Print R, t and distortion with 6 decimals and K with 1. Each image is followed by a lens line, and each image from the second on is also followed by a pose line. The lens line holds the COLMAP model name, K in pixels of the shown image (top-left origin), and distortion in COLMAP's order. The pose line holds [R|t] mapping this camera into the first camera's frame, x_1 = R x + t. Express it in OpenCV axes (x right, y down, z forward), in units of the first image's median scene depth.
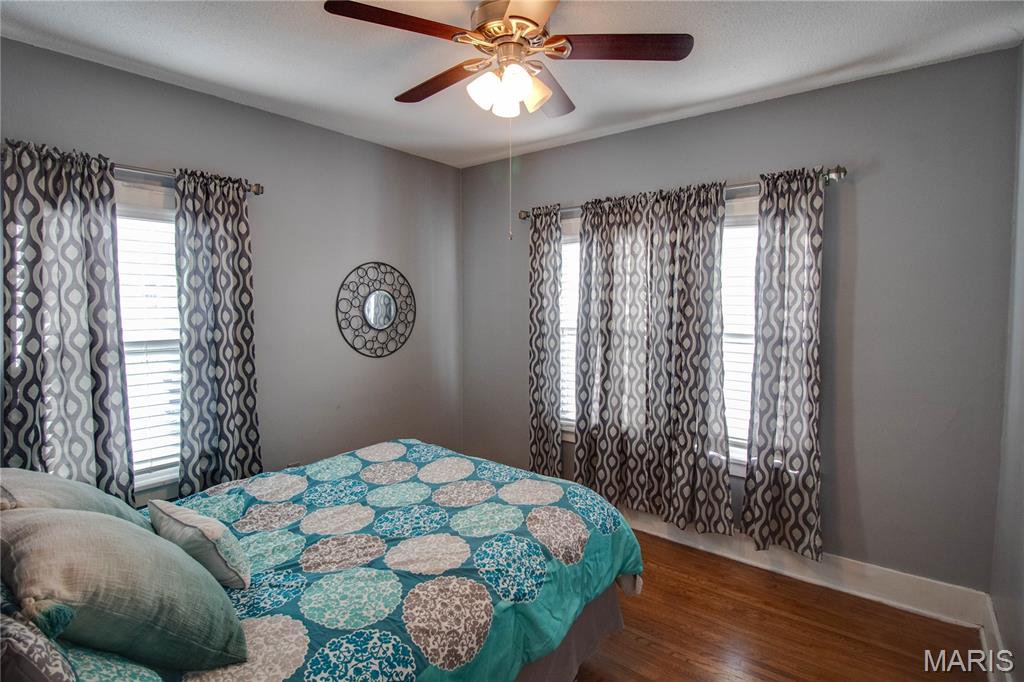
lens RADIAL K [[494.3, 0, 513.7], [0, 494.3, 338.2], [0, 0, 1]] dist [-0.000723, -0.000400]
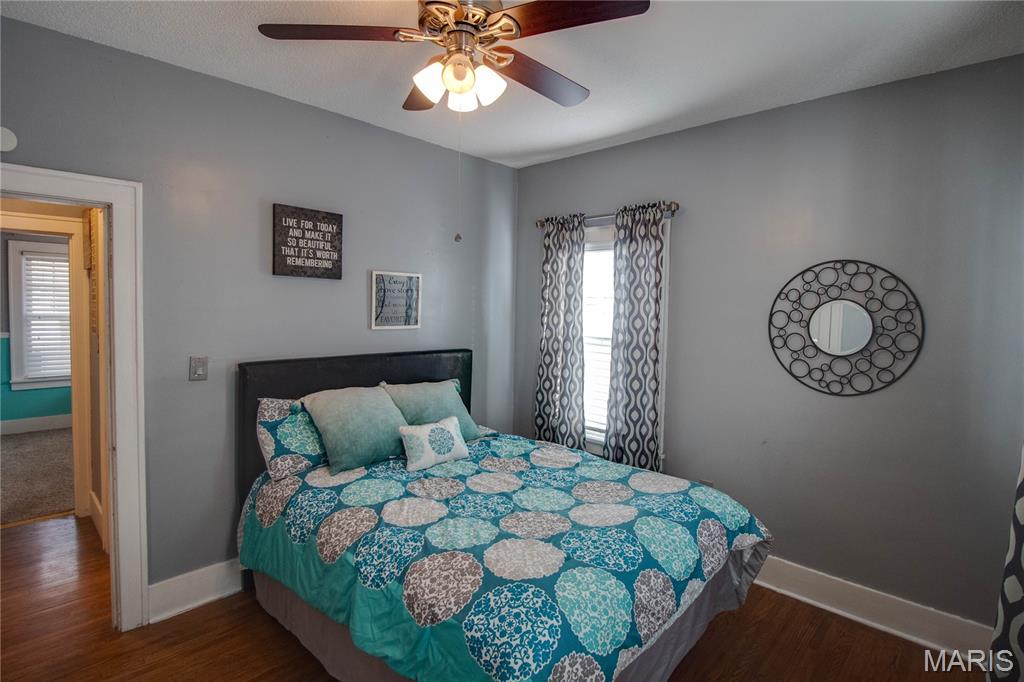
lens RADIAL K [[494.3, 0, 513.4], [0, 494.3, 337.8], [0, 0, 1]] dist [-0.000723, -0.000400]
pose [[-0.078786, 0.065802, -0.994718, 0.667714], [-0.097661, 0.992510, 0.073391, -0.071834], [0.992096, 0.102927, -0.071770, 0.857541]]
